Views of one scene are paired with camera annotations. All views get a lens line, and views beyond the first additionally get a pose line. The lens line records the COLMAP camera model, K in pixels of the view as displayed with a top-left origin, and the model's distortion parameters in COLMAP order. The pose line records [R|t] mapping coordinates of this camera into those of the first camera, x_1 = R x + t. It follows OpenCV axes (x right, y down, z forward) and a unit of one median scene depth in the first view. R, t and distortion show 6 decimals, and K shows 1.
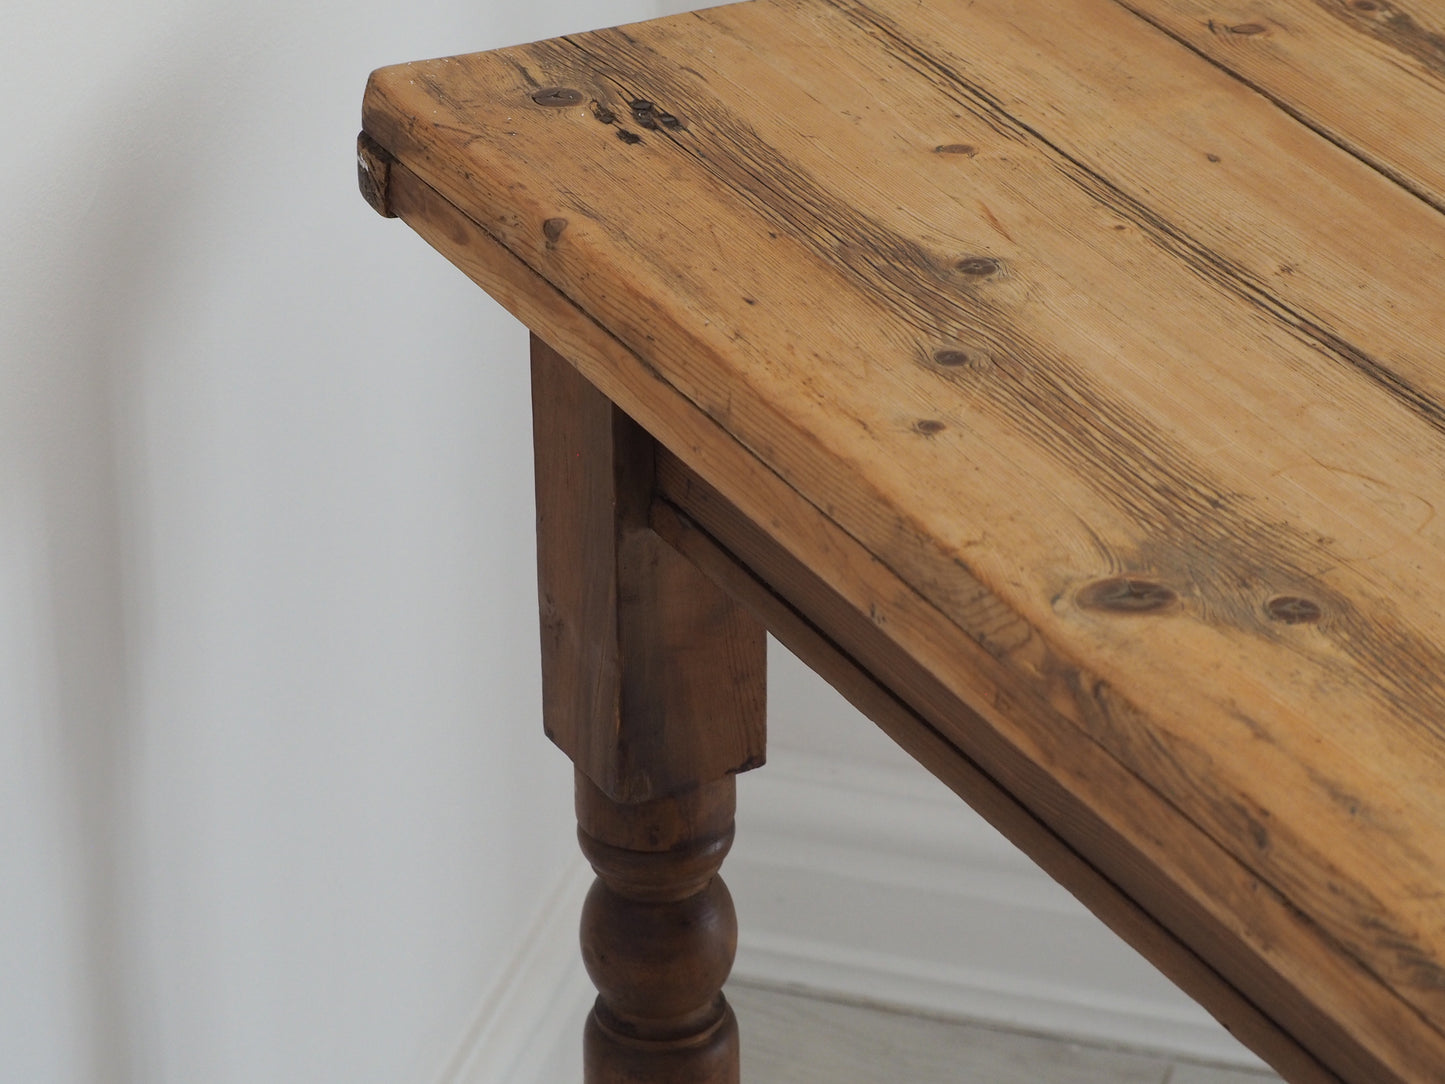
lens RADIAL K [[5271.7, 0, 722.5], [0, 5271.7, 542.0], [0, 0, 1]] dist [-0.218731, -1.252374]
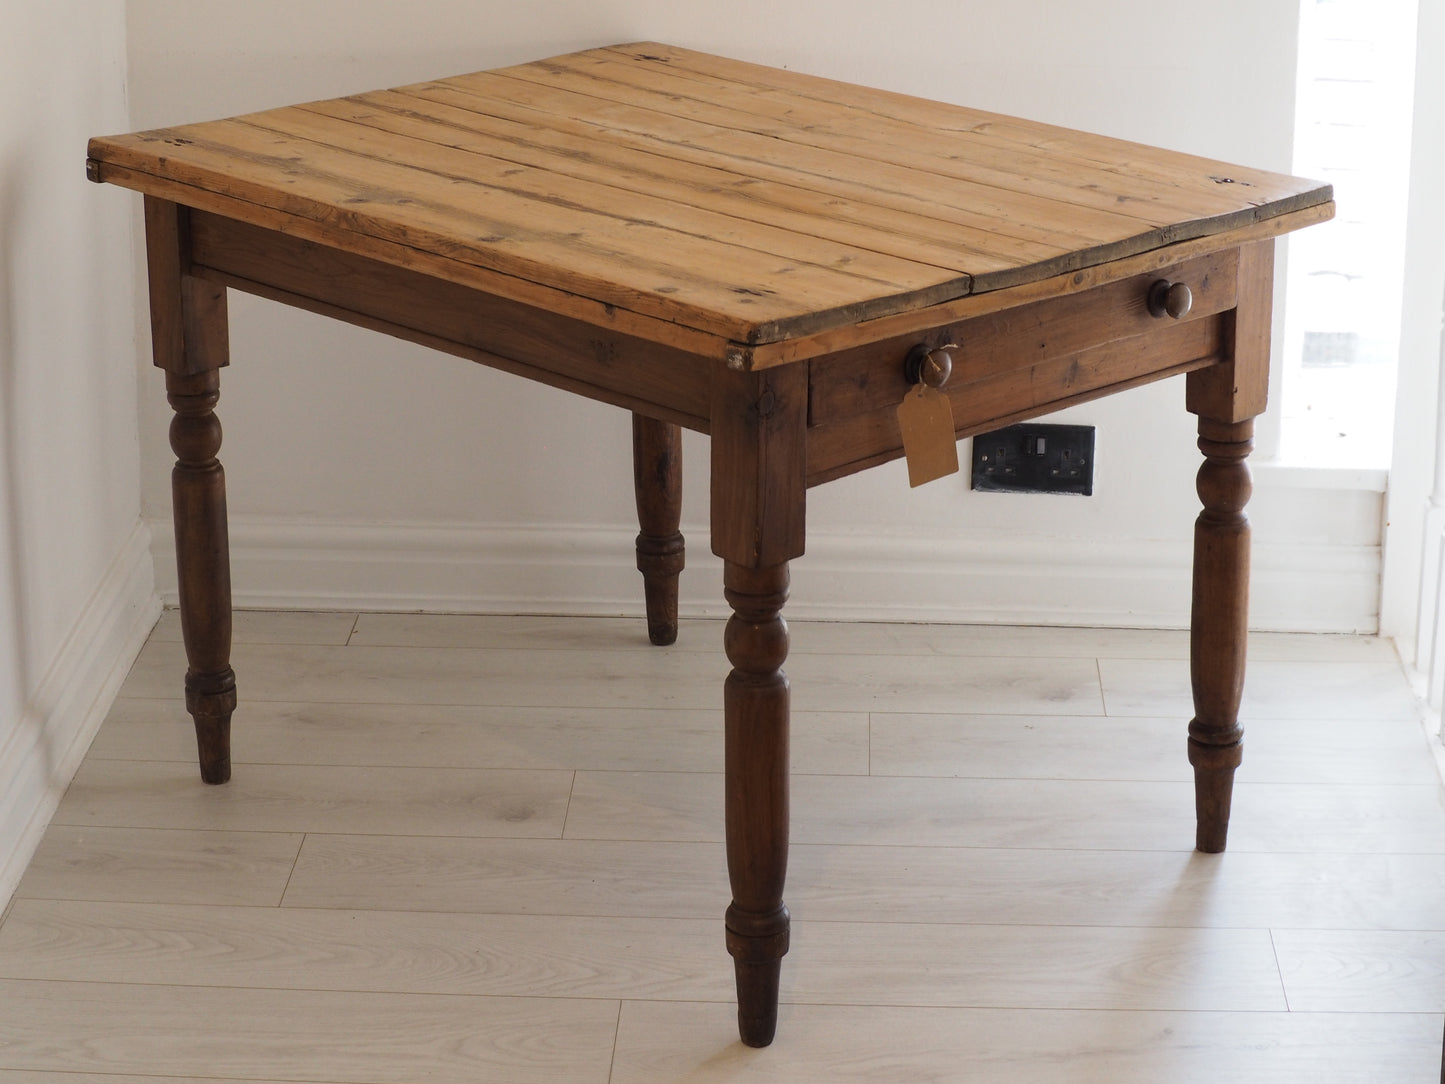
lens RADIAL K [[3688.6, 0, 719.9], [0, 3688.6, 410.0], [0, 0, 1]] dist [-0.134411, -0.323072]
pose [[0.970782, -0.067703, 0.230212, -0.230204], [0.114705, 0.973593, -0.197379, 0.575610], [-0.210770, 0.218018, 0.952913, -1.189108]]
